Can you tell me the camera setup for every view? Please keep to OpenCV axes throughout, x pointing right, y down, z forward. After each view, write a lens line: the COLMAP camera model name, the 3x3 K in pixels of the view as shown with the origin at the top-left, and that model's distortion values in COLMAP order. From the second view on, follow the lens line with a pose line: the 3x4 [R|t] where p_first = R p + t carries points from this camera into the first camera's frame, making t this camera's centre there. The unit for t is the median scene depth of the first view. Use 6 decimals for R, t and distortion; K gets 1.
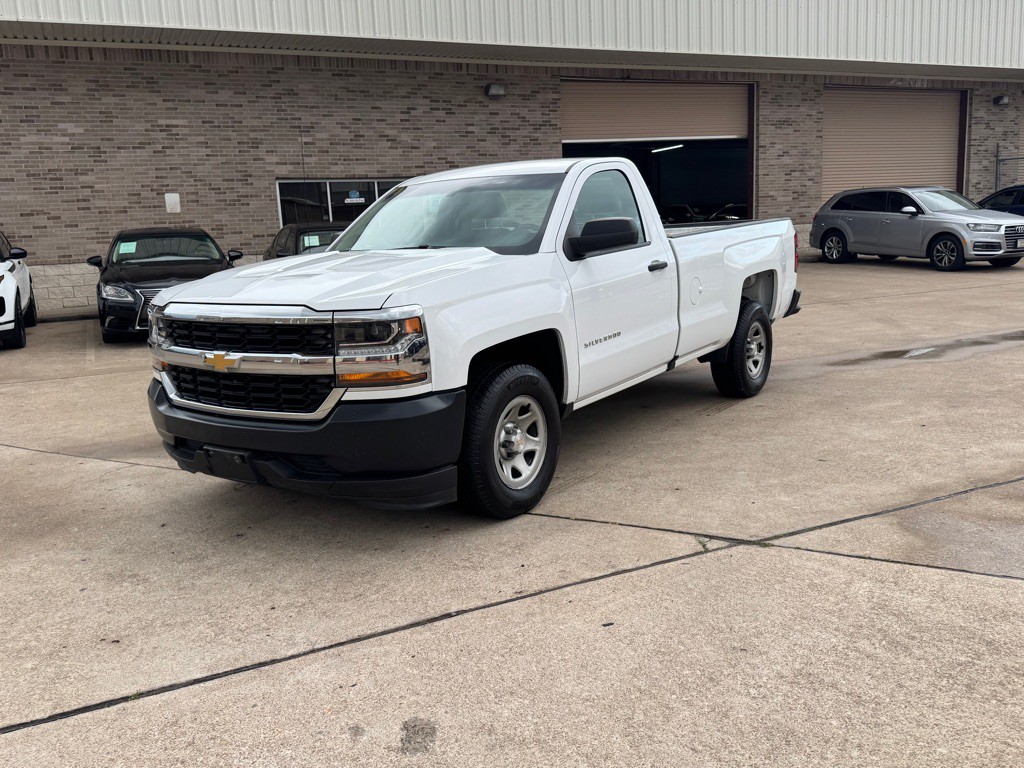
lens RADIAL K [[868.2, 0, 510.9], [0, 868.2, 383.2], [0, 0, 1]] dist [0.099601, -0.168852]
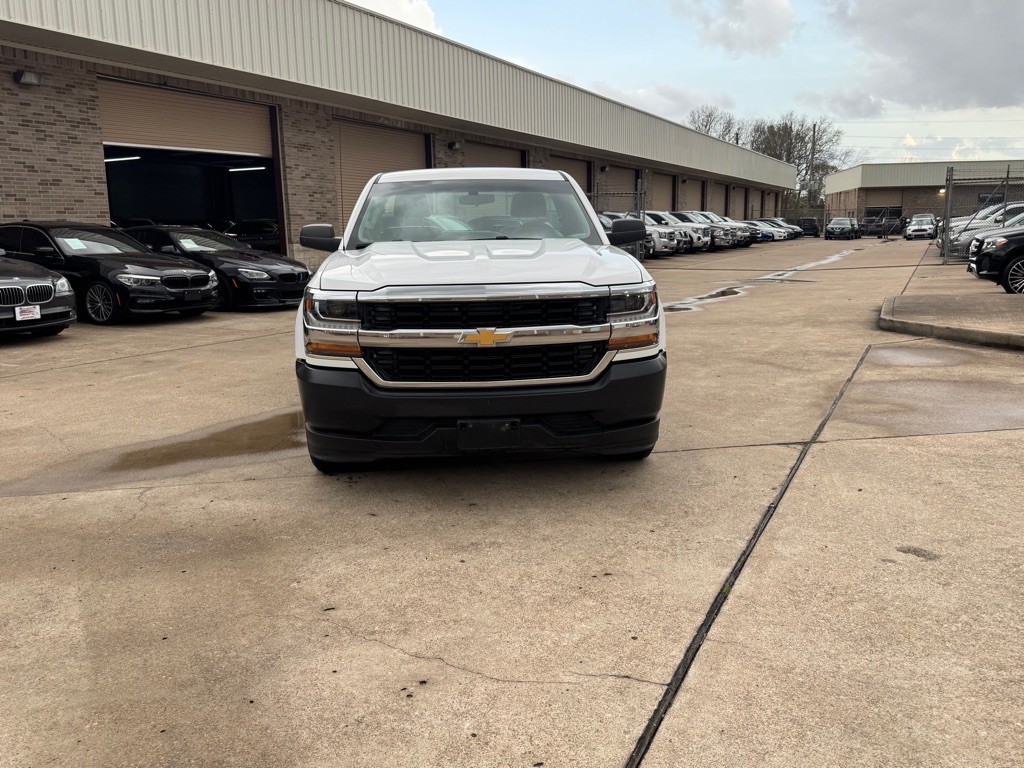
lens RADIAL K [[868.2, 0, 510.9], [0, 868.2, 383.2], [0, 0, 1]] dist [0.099601, -0.168852]
pose [[0.774966, -0.076446, 0.627362, -0.771998], [0.092577, 0.995681, 0.006968, 0.020866], [-0.625185, 0.052679, 0.778697, 0.128381]]
